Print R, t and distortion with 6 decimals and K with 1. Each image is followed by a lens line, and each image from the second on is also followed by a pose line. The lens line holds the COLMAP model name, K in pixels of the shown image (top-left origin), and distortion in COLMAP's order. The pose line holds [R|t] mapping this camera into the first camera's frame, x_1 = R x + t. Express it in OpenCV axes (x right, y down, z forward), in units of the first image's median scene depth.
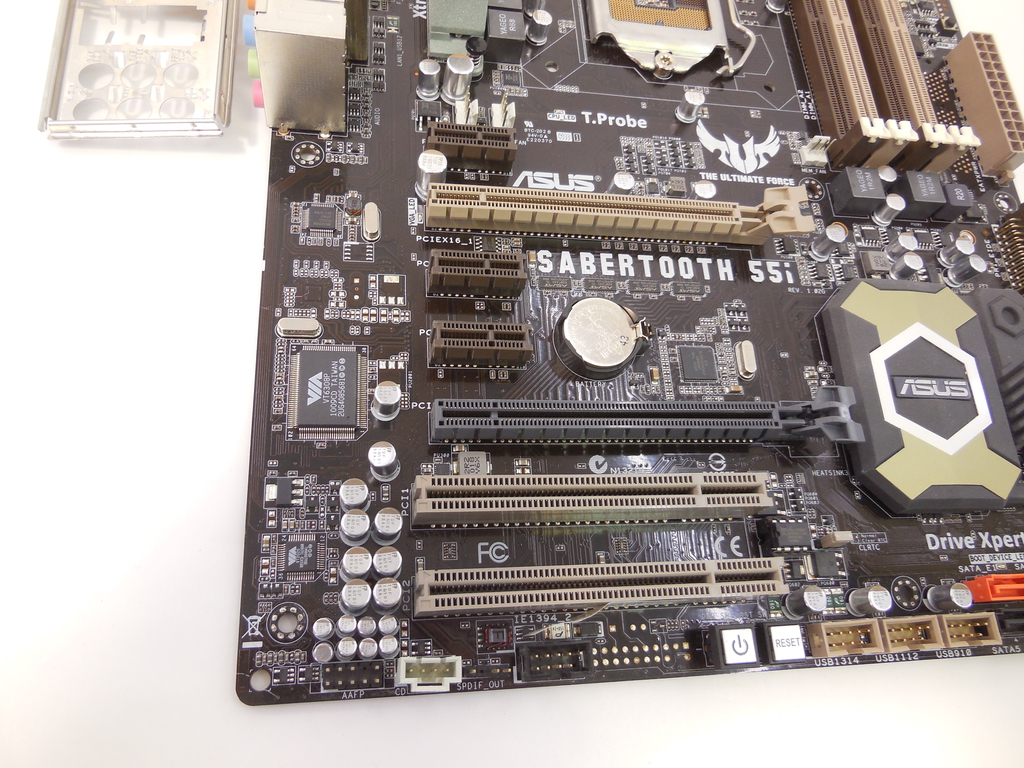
lens RADIAL K [[761.7, 0, 512.0], [0, 761.7, 384.0], [0, 0, 1]] dist [-0.012305, 0.003970]
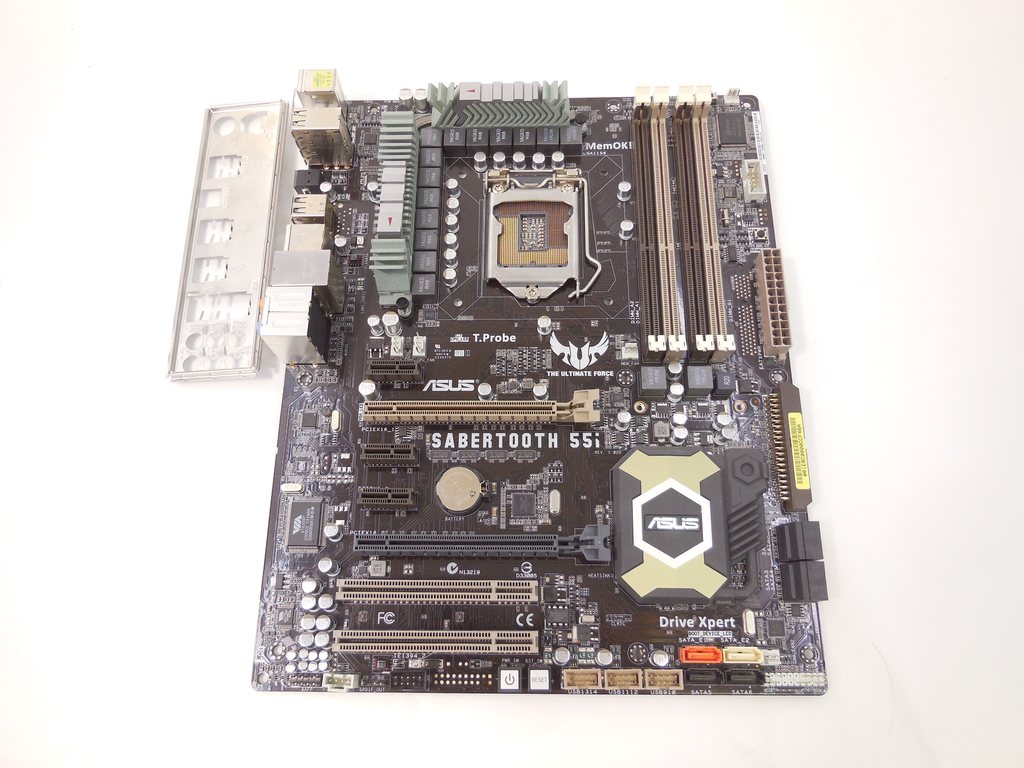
lens RADIAL K [[761.7, 0, 512.0], [0, 761.7, 384.0], [0, 0, 1]] dist [-0.012305, 0.003970]
pose [[0.974281, -0.007938, -0.225196, 0.590117], [0.016551, 0.999201, 0.036383, -0.346803], [0.224727, -0.039174, 0.973634, -0.597373]]
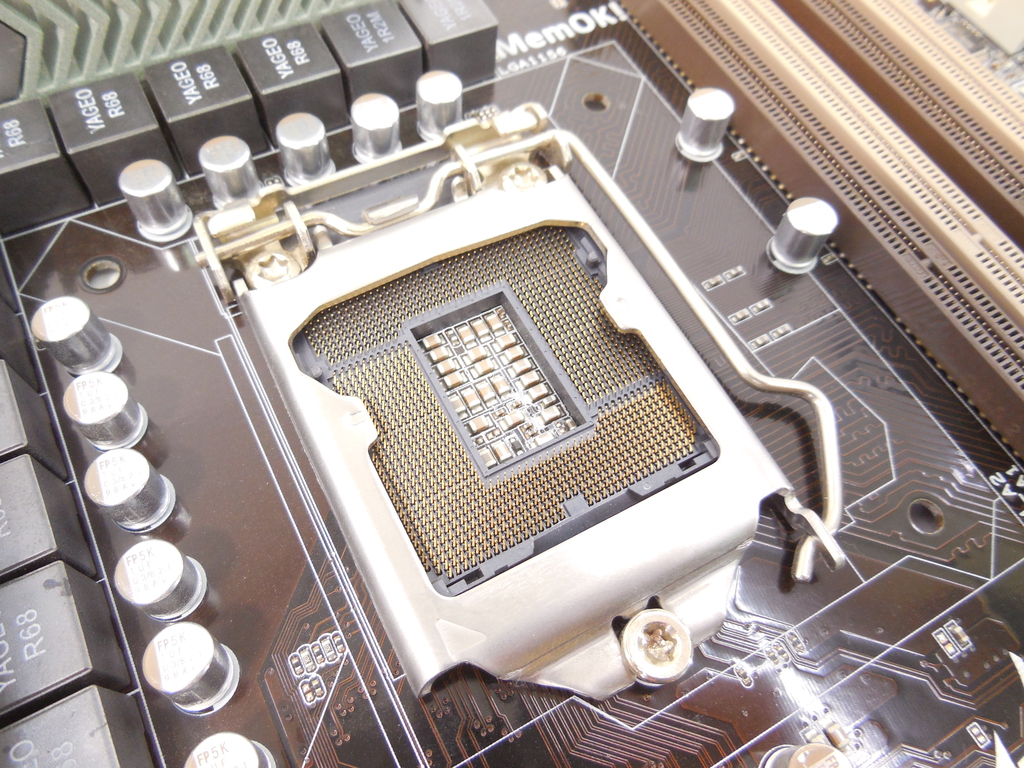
lens RADIAL K [[761.7, 0, 512.0], [0, 761.7, 384.0], [0, 0, 1]] dist [-0.012305, 0.003970]
pose [[0.900123, -0.426161, 0.090363, 0.193319], [0.430150, 0.902272, -0.029611, -0.626864], [-0.068913, 0.065523, 0.995469, 0.796533]]
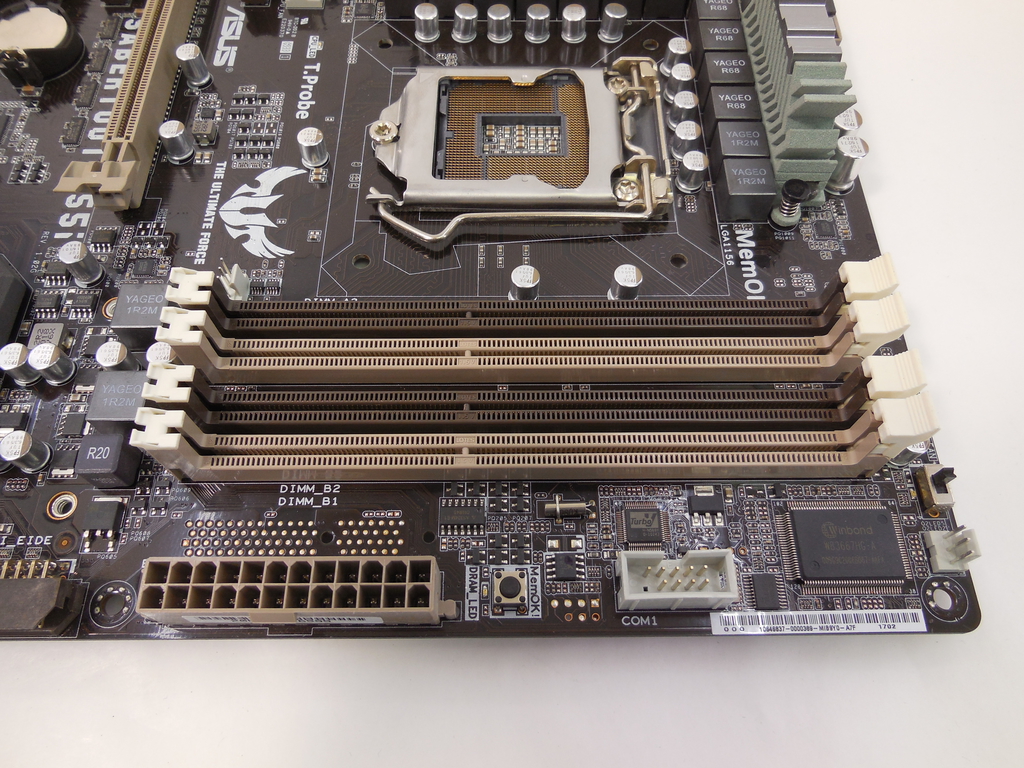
lens RADIAL K [[761.7, 0, 512.0], [0, 761.7, 384.0], [0, 0, 1]] dist [-0.012305, 0.003970]
pose [[-0.054206, 0.789559, -0.611275, 1.031124], [-0.932863, 0.178292, 0.313017, -0.872549], [0.356131, 0.587203, 0.726886, 0.730195]]
